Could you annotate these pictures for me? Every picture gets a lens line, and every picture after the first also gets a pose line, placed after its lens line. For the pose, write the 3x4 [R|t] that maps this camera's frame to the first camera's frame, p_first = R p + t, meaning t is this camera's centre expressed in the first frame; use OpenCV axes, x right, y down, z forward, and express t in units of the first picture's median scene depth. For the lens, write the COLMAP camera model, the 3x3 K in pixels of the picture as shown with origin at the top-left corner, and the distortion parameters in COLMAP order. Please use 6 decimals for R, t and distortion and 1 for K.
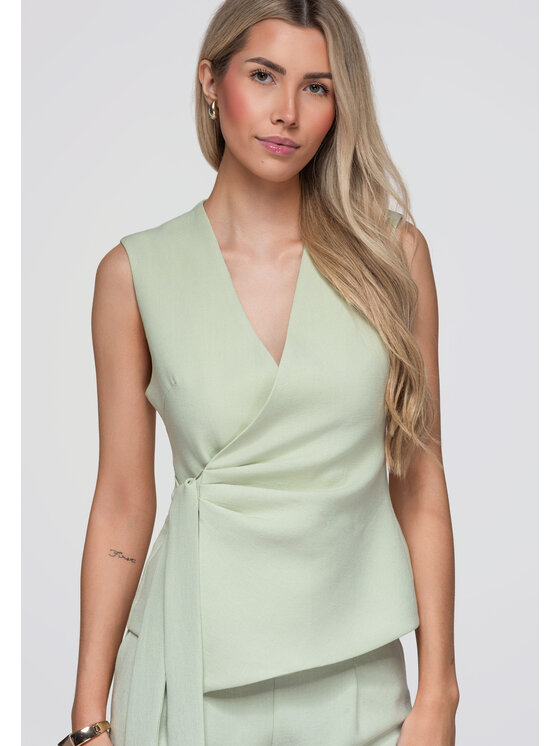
lens RADIAL K [[1826.0, 0, 277.8], [0, 1826.0, 374.7], [0, 0, 1]] dist [-0.016986, 0.000000]
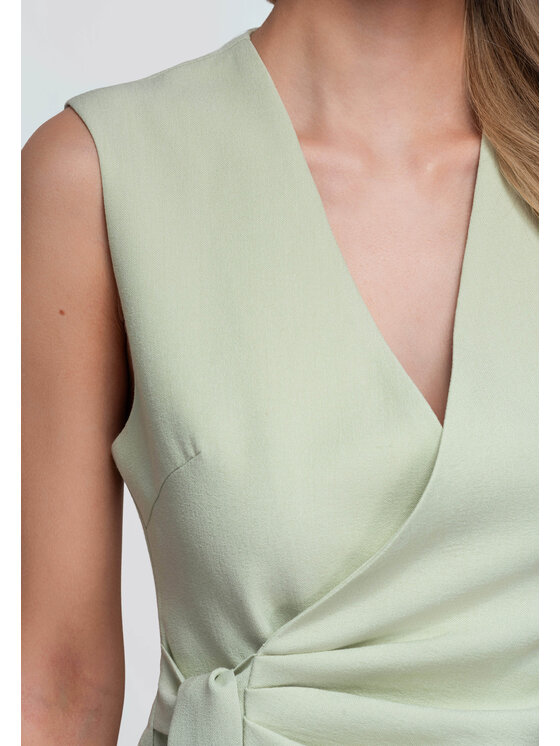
lens RADIAL K [[1826.0, 0, 279.5], [0, 1826.0, 370.4], [0, 0, 1]] dist [-0.016986, 0.000000]
pose [[0.993497, 0.053855, 0.100318, -0.080689], [-0.058839, 0.997142, 0.047398, -0.034400], [-0.097479, -0.052993, 0.993826, 0.571158]]
